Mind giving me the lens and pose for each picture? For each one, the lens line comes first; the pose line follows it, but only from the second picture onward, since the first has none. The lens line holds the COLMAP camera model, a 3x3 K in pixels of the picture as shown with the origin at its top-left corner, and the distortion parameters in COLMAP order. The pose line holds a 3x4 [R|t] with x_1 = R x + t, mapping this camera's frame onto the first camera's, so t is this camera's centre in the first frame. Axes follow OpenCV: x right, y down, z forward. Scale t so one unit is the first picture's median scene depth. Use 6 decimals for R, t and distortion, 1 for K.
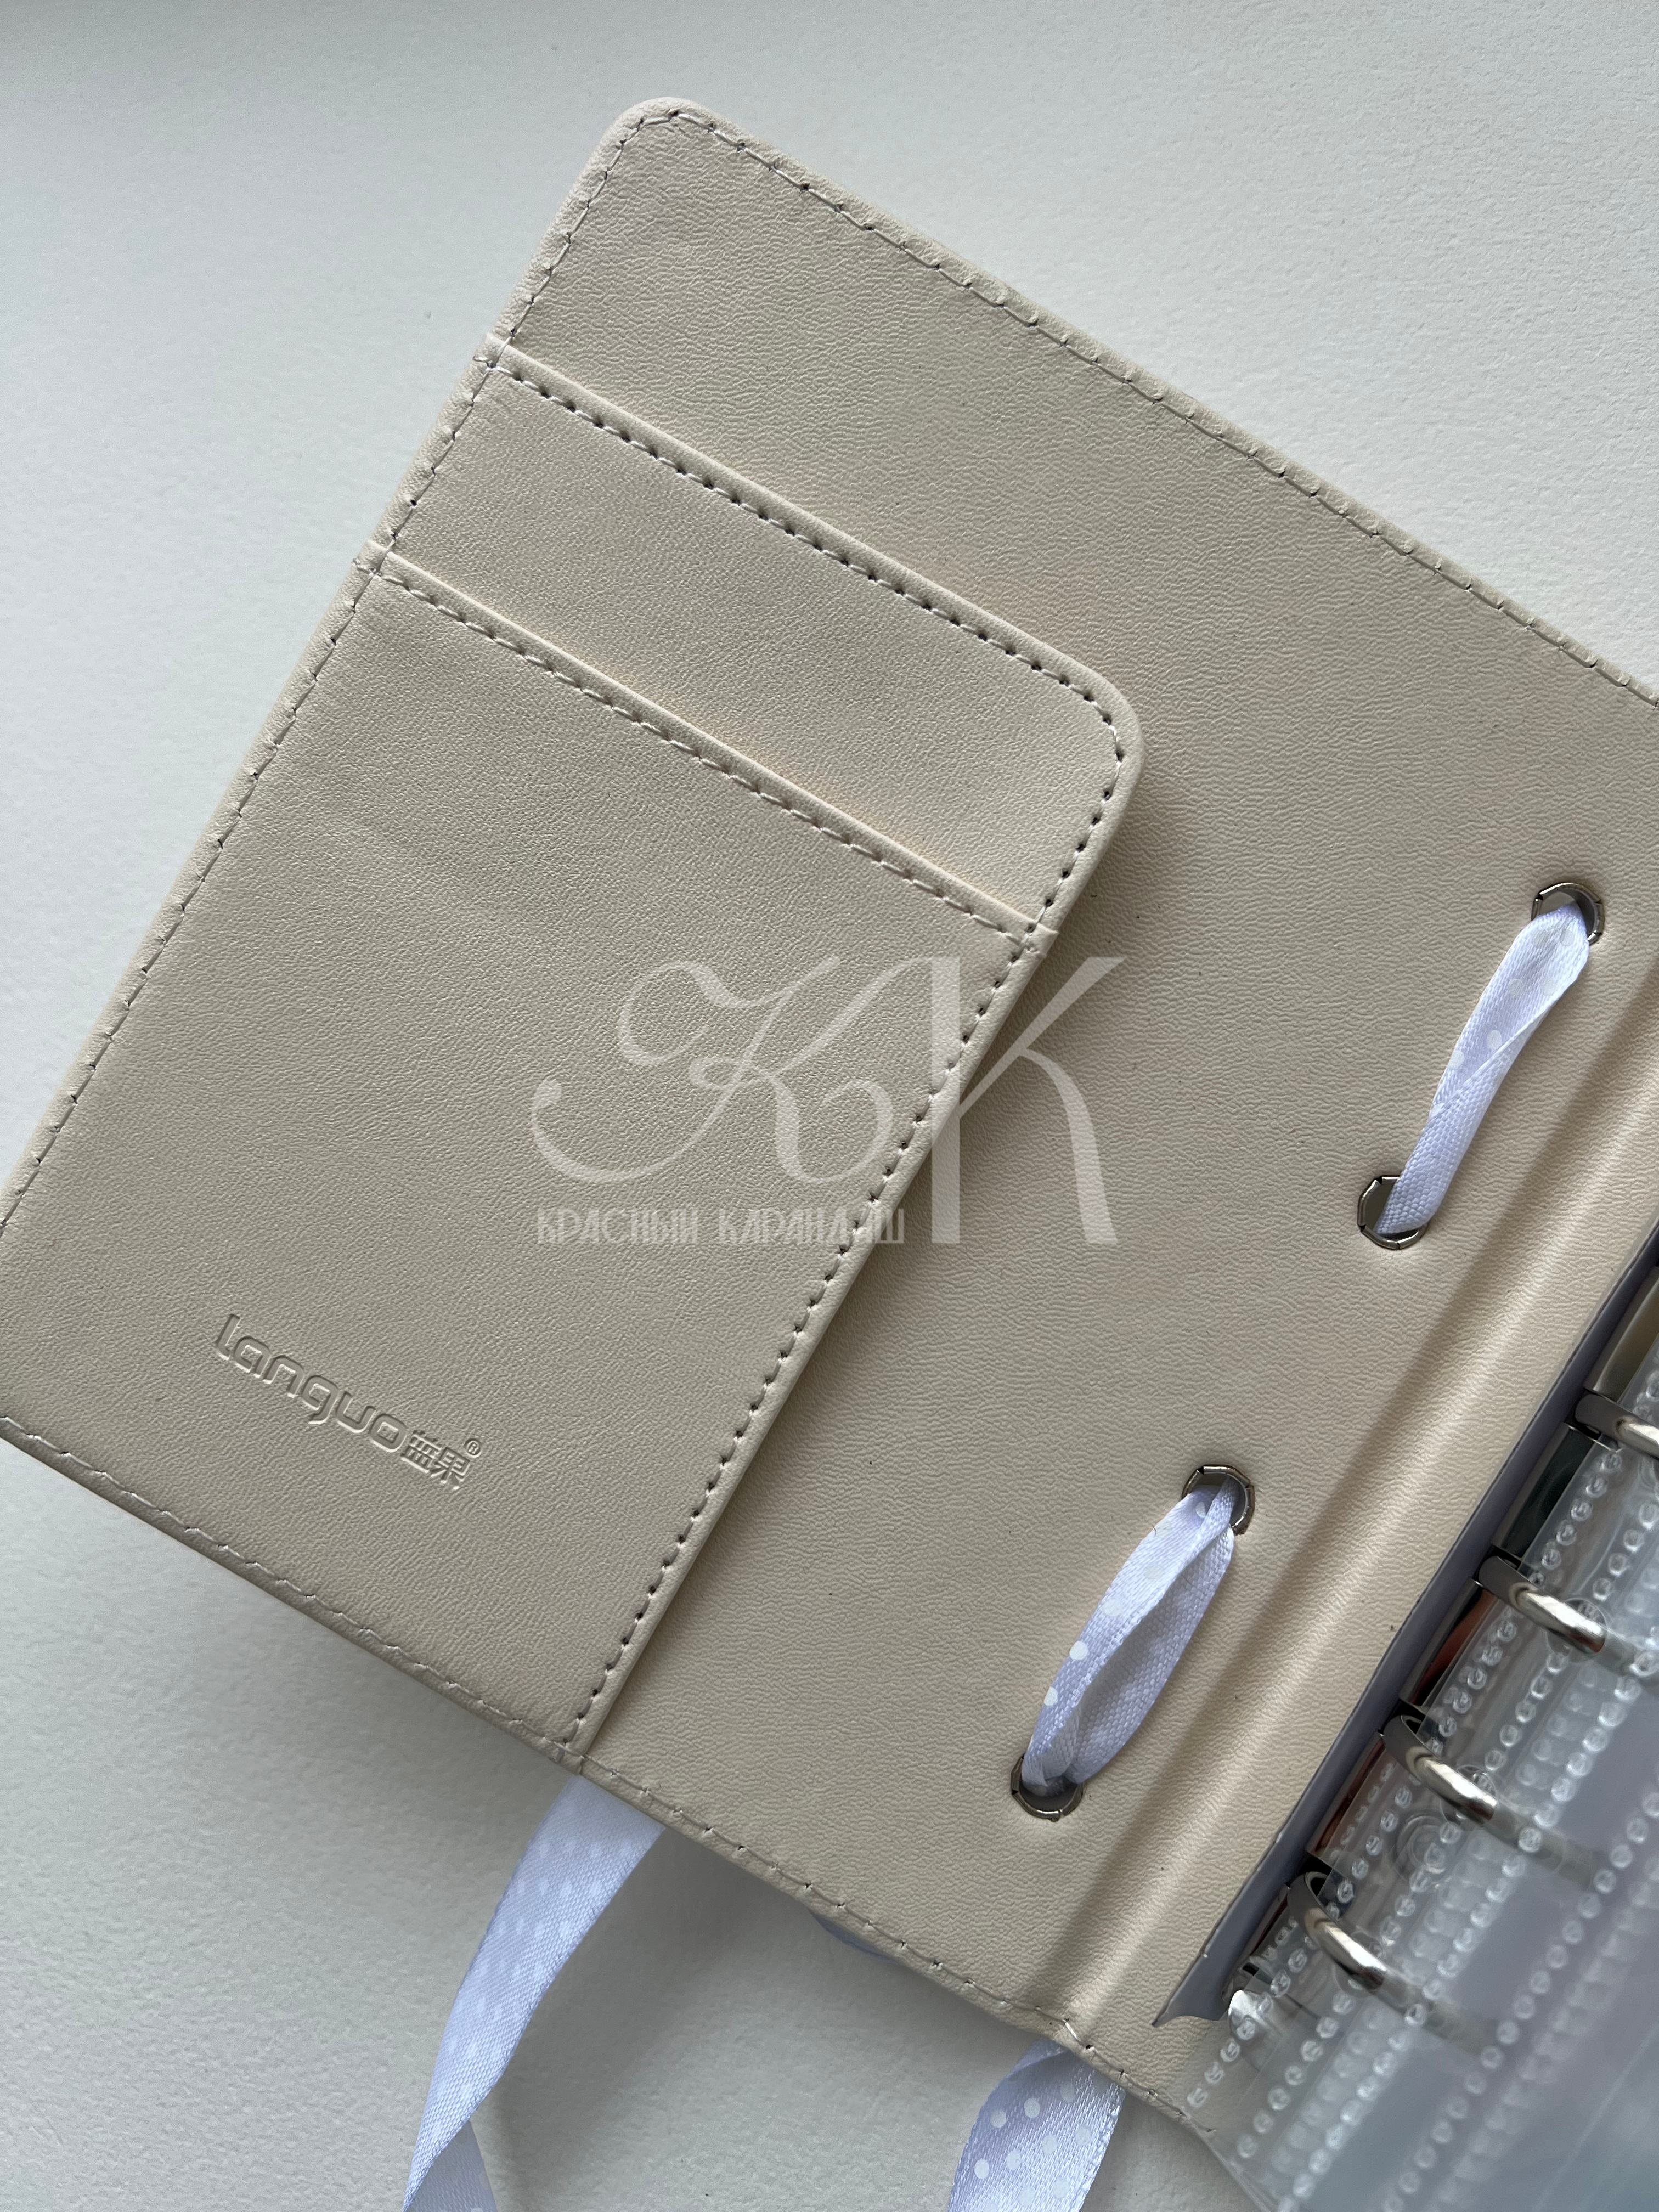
lens RADIAL K [[2394.8, 0, 836.6], [0, 2394.8, 1351.8], [0, 0, 1]] dist [0.006299, -0.141373]
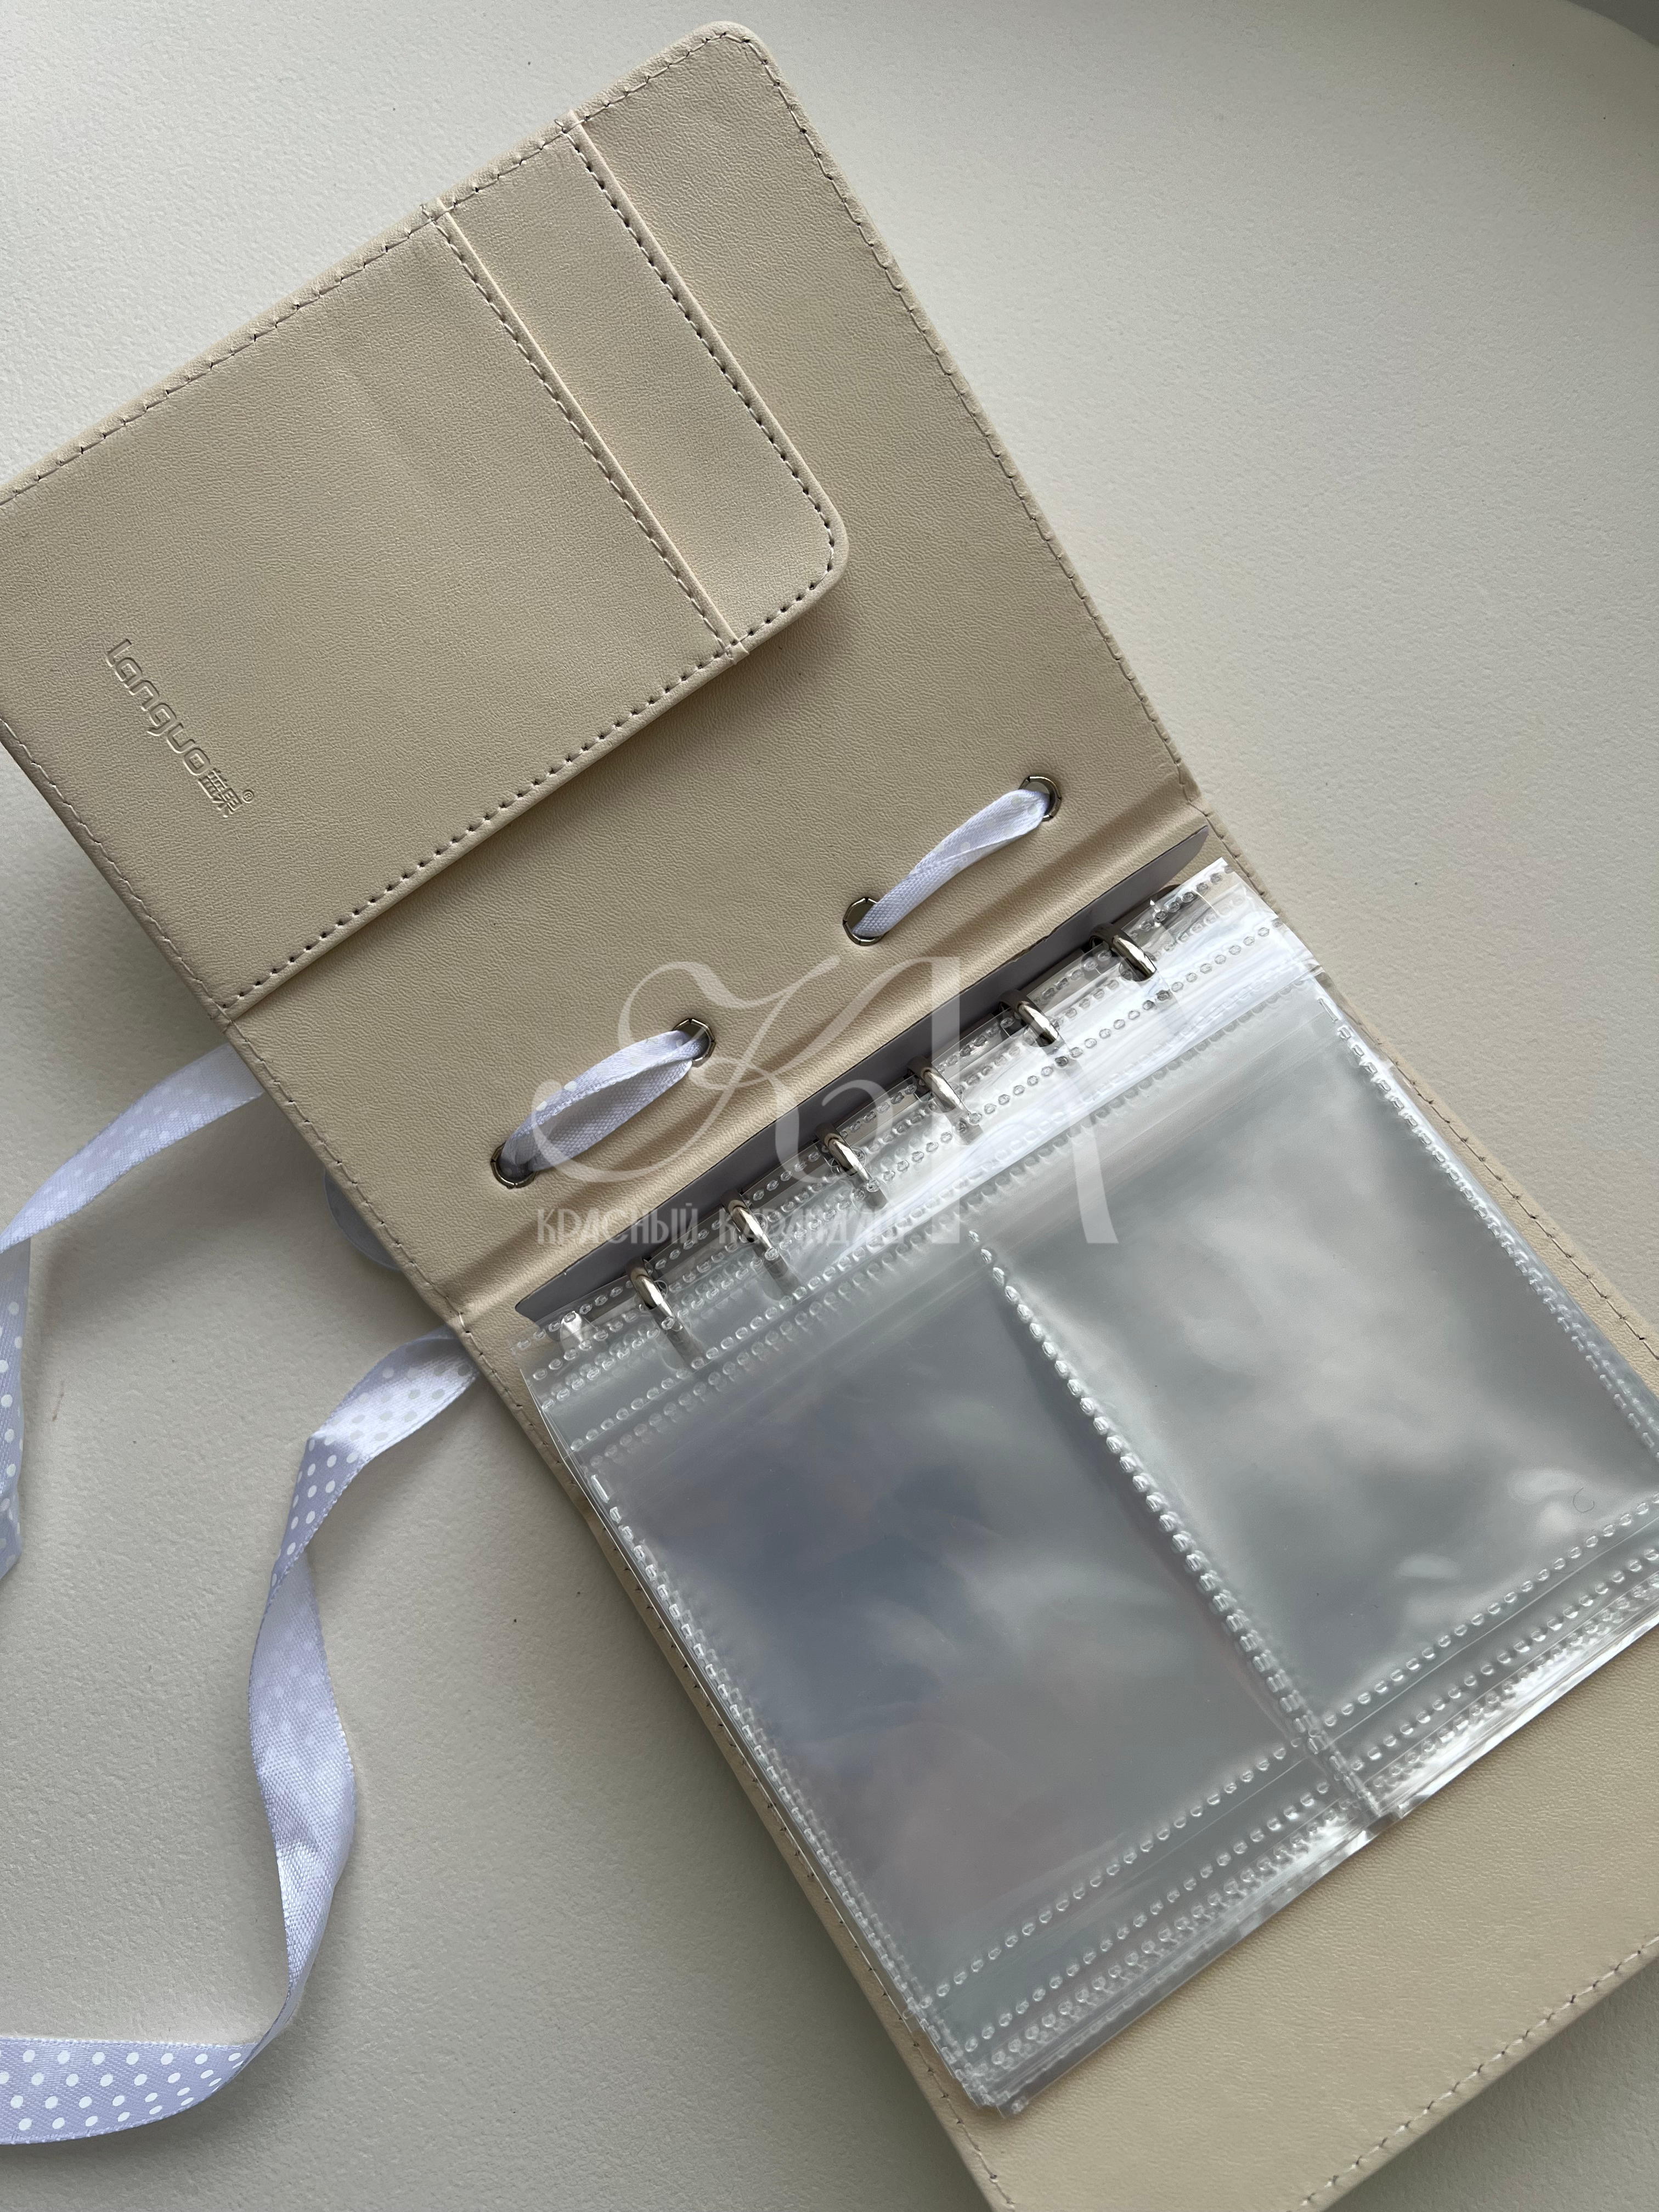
lens RADIAL K [[1774.8, 0, 829.5], [0, 1774.8, 1106.0], [0, 0, 1]] dist [-0.001865, -0.013644]
pose [[0.889403, 0.403765, 0.214326, 0.009629], [-0.414603, 0.909981, 0.006207, 0.058514], [-0.192526, -0.094380, 0.976743, -0.154502]]
